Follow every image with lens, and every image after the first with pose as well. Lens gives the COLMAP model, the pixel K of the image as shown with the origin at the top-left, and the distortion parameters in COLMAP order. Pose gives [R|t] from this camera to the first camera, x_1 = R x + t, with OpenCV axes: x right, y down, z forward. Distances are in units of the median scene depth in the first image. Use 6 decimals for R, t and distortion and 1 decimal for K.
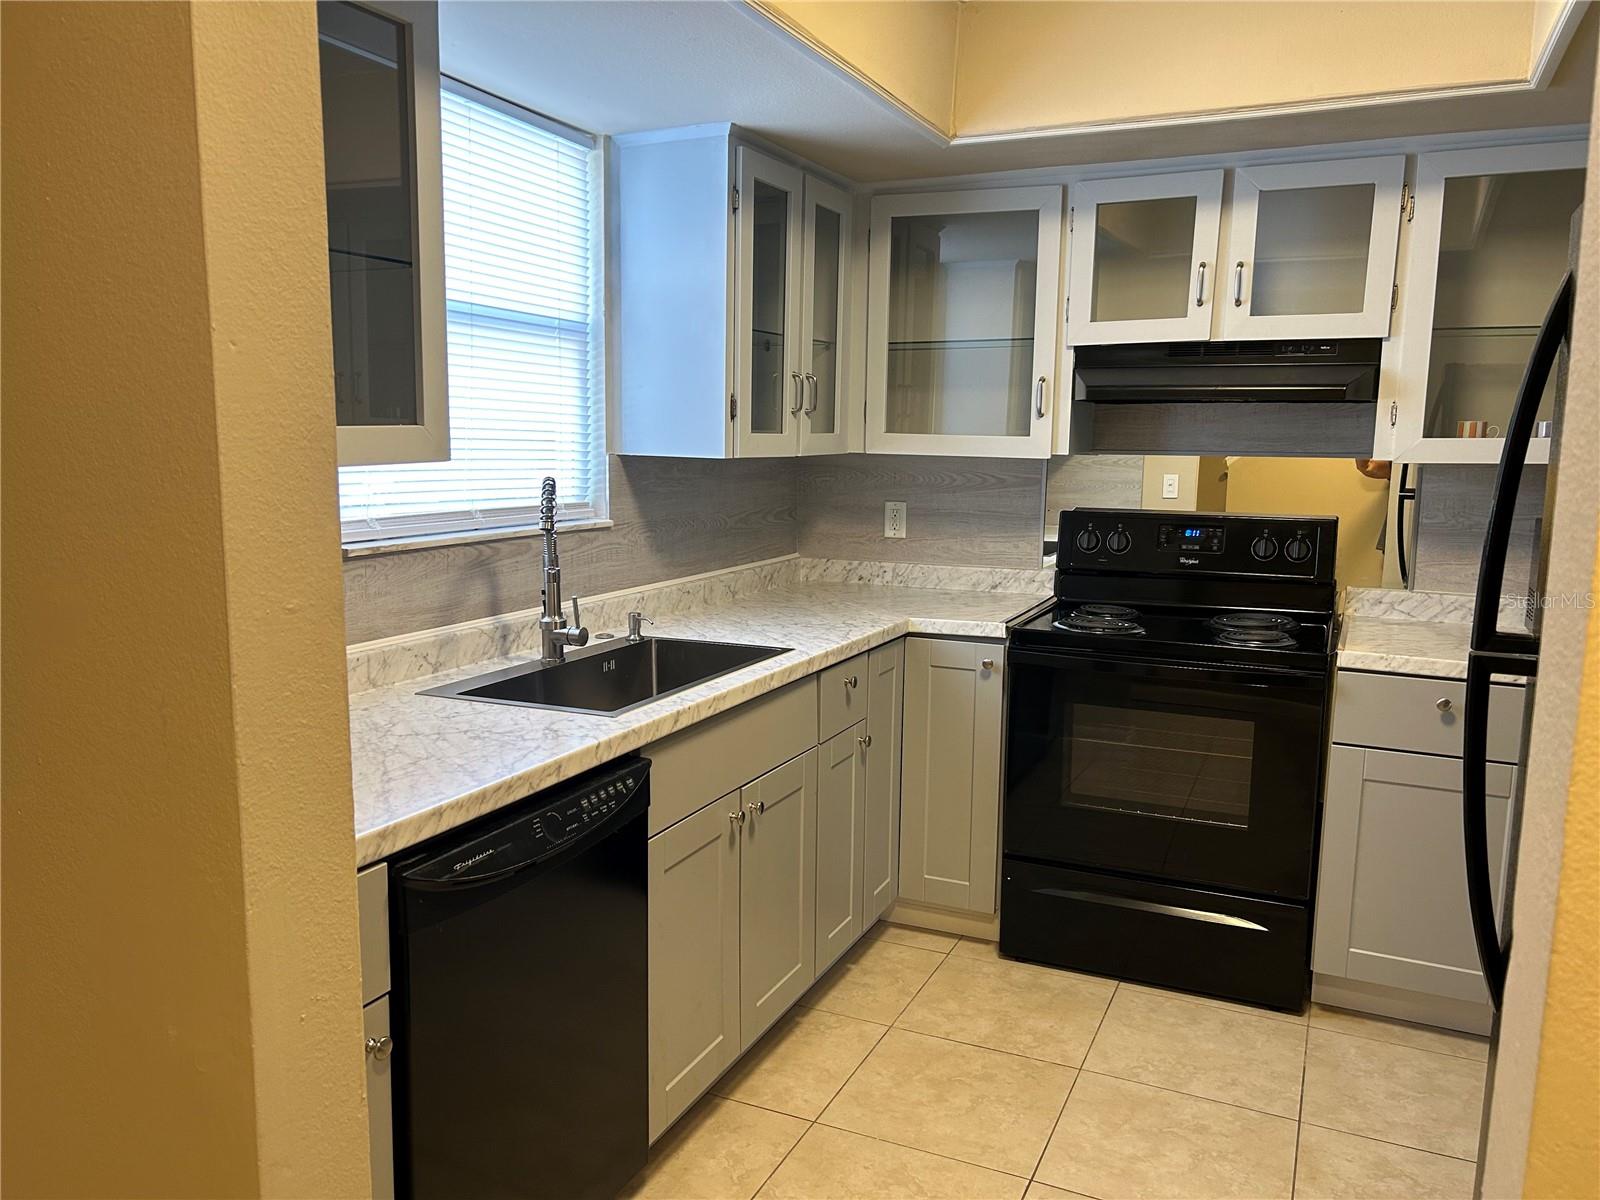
lens RADIAL K [[1200.5, 0, 800.0], [0, 1200.5, 600.0], [0, 0, 1]] dist [0.080100, -0.096656]
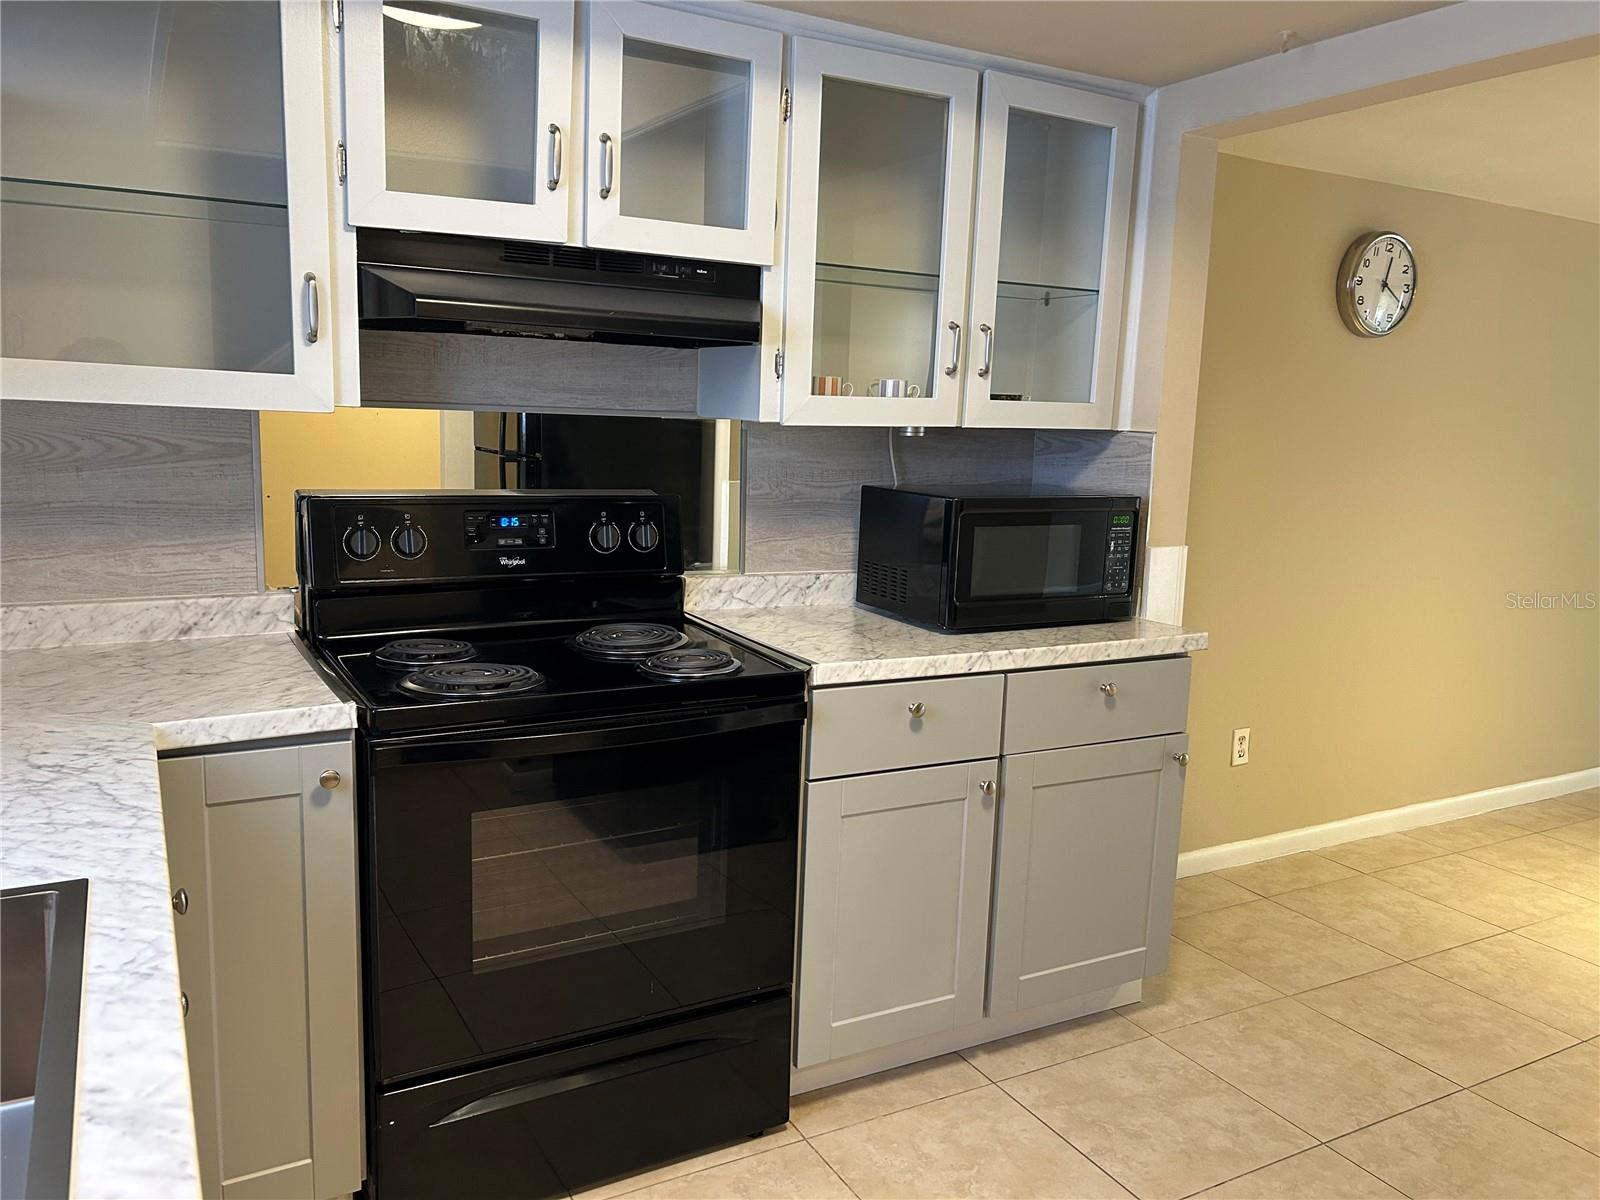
lens RADIAL K [[1200.8, 0, 795.6], [0, 1200.8, 607.7], [0, 0, 1]] dist [0.055705, -0.061904]
pose [[0.588190, -0.121688, 0.799516, -0.161498], [0.086215, 0.992416, 0.087621, -0.058043], [-0.804114, 0.017392, 0.594220, 0.493401]]
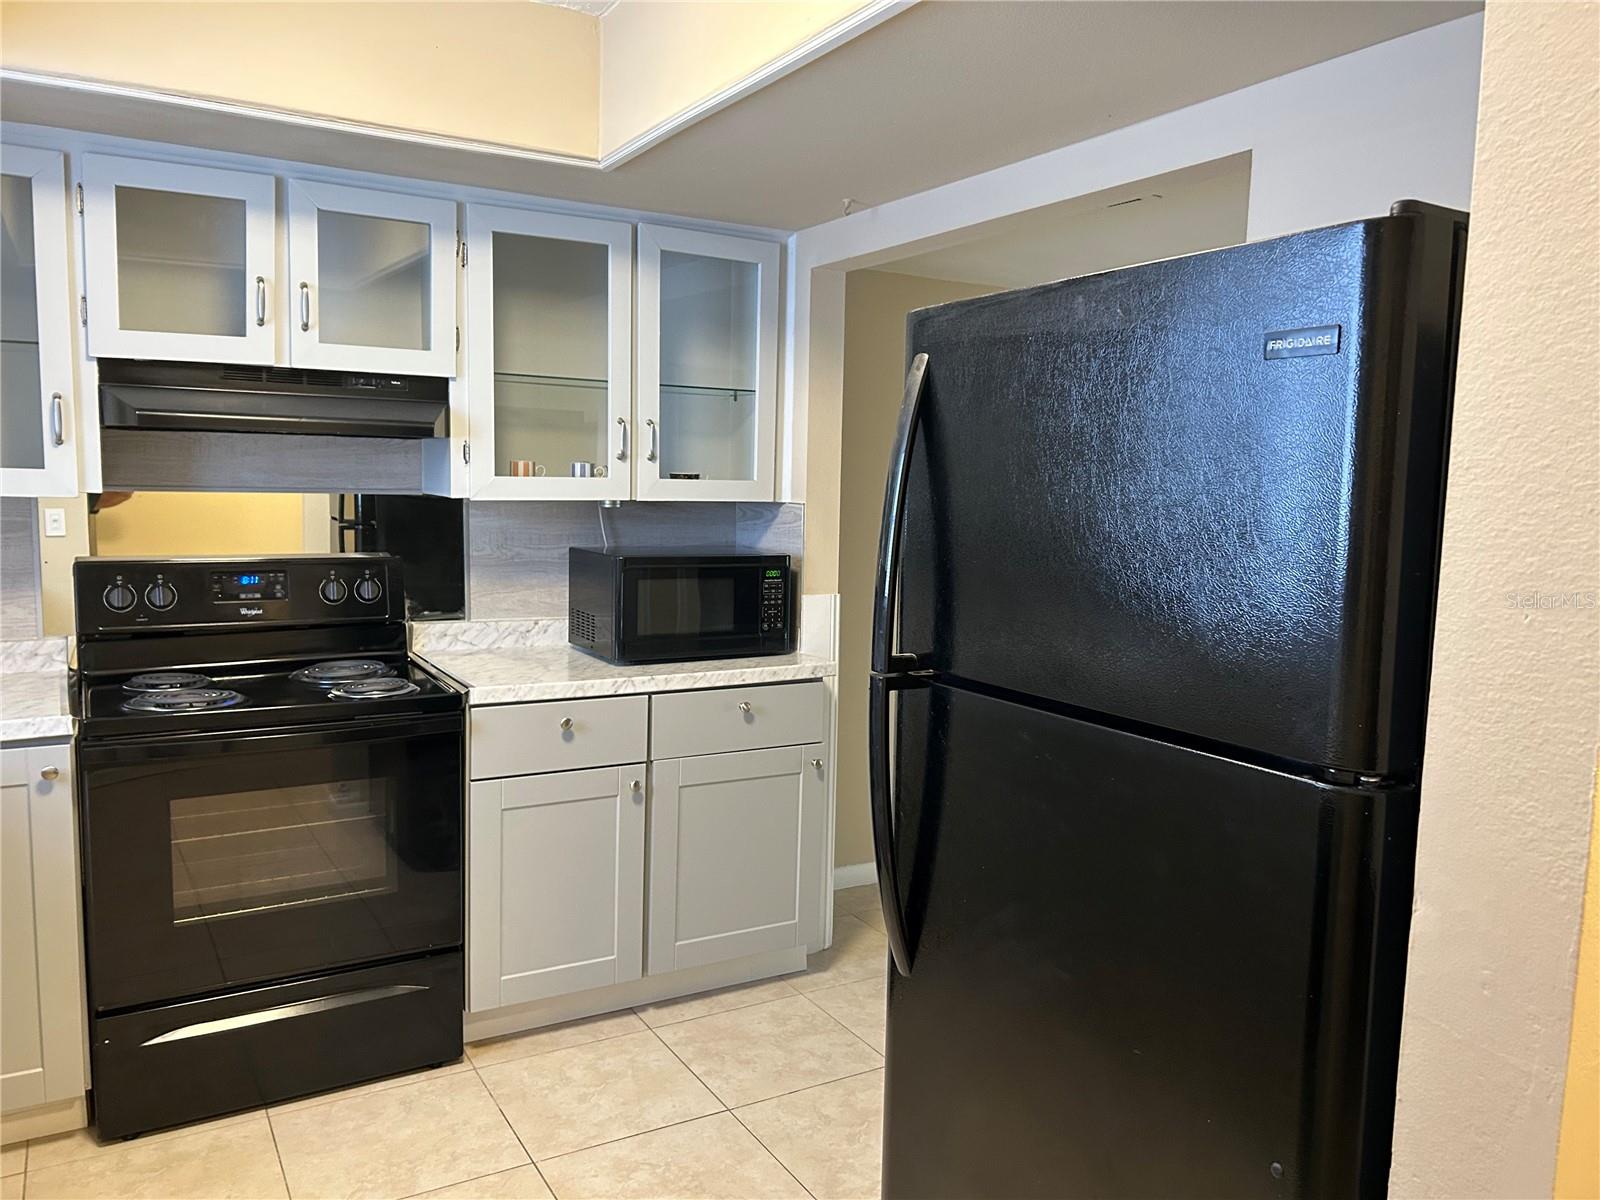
lens RADIAL K [[1212.3, 0, 801.9], [0, 1212.3, 609.3], [0, 0, 1]] dist [0.072729, -0.086330]
pose [[0.573470, -0.089879, 0.814282, -0.193493], [0.098291, 0.994332, 0.040530, -0.033703], [-0.813309, 0.056794, 0.579054, 0.171029]]
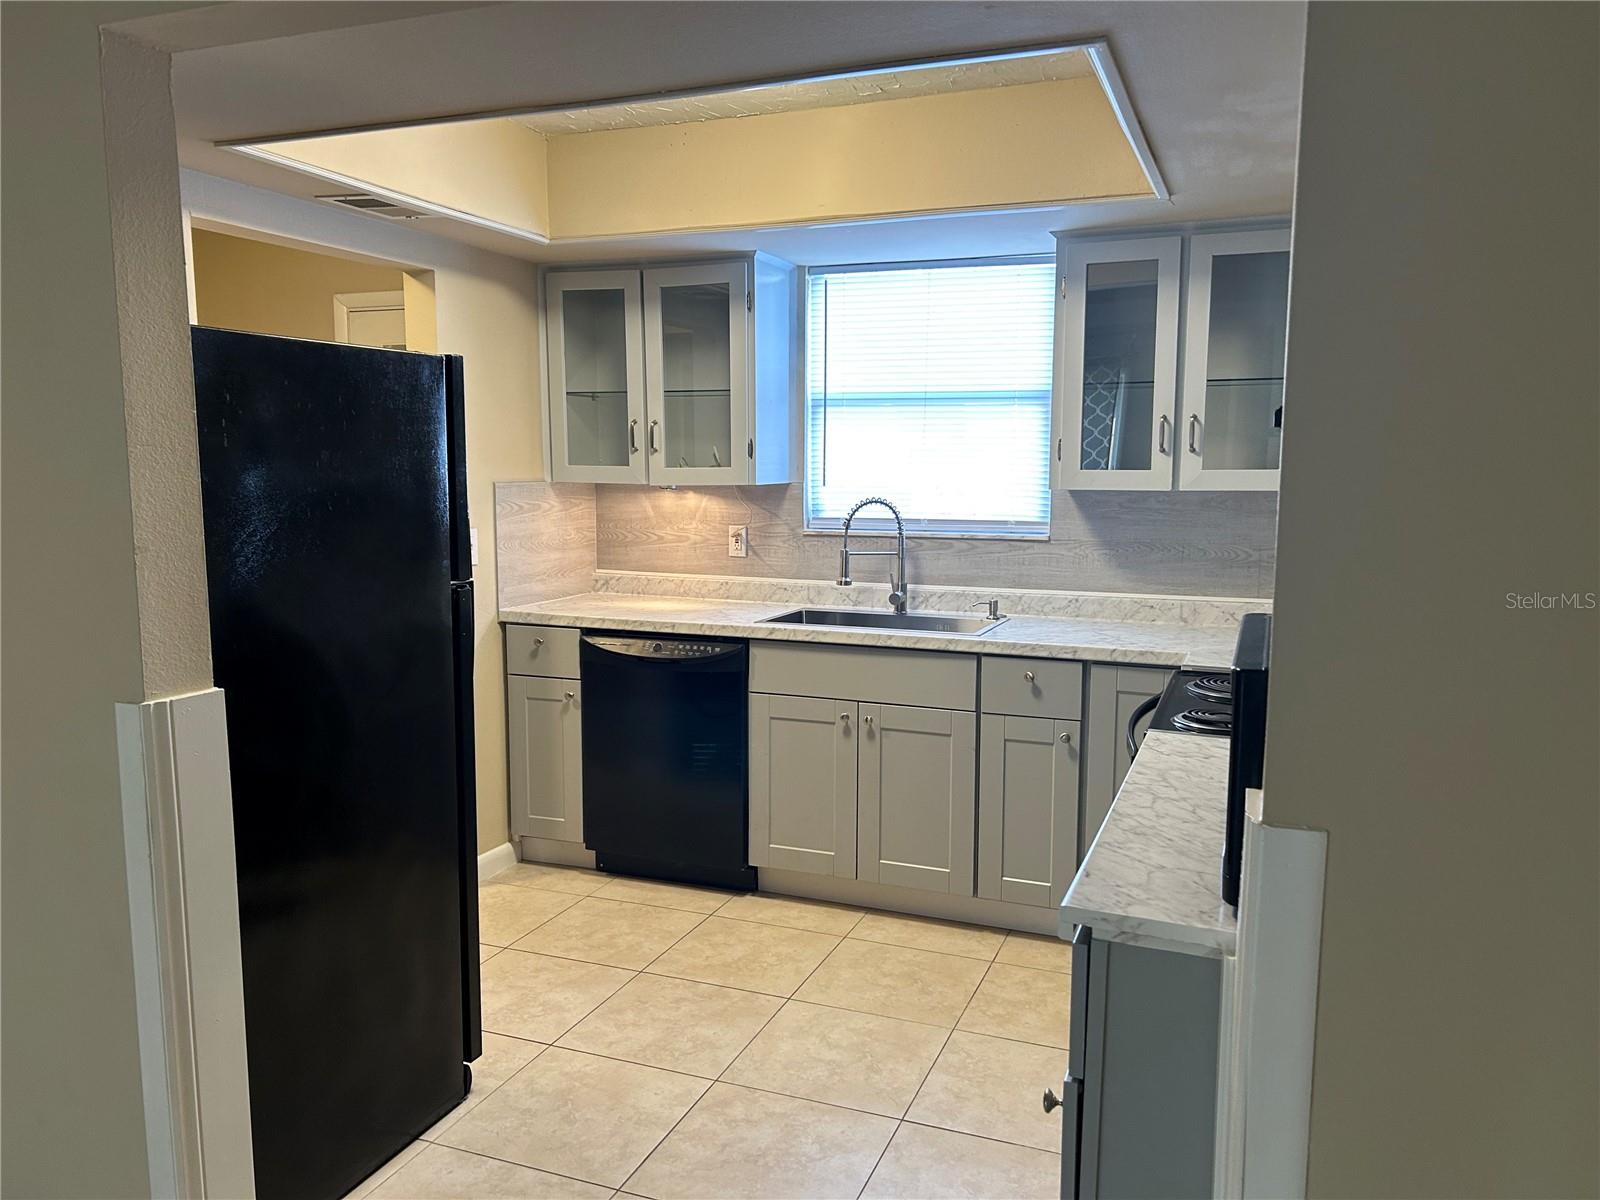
lens RADIAL K [[1200.5, 0, 800.0], [0, 1200.5, 600.0], [0, 0, 1]] dist [0.080100, -0.096656]
pose [[0.055915, 0.106398, -0.992750, 1.120220], [-0.140207, 0.985290, 0.097702, -0.085177], [0.988542, 0.133728, 0.070010, 0.623028]]
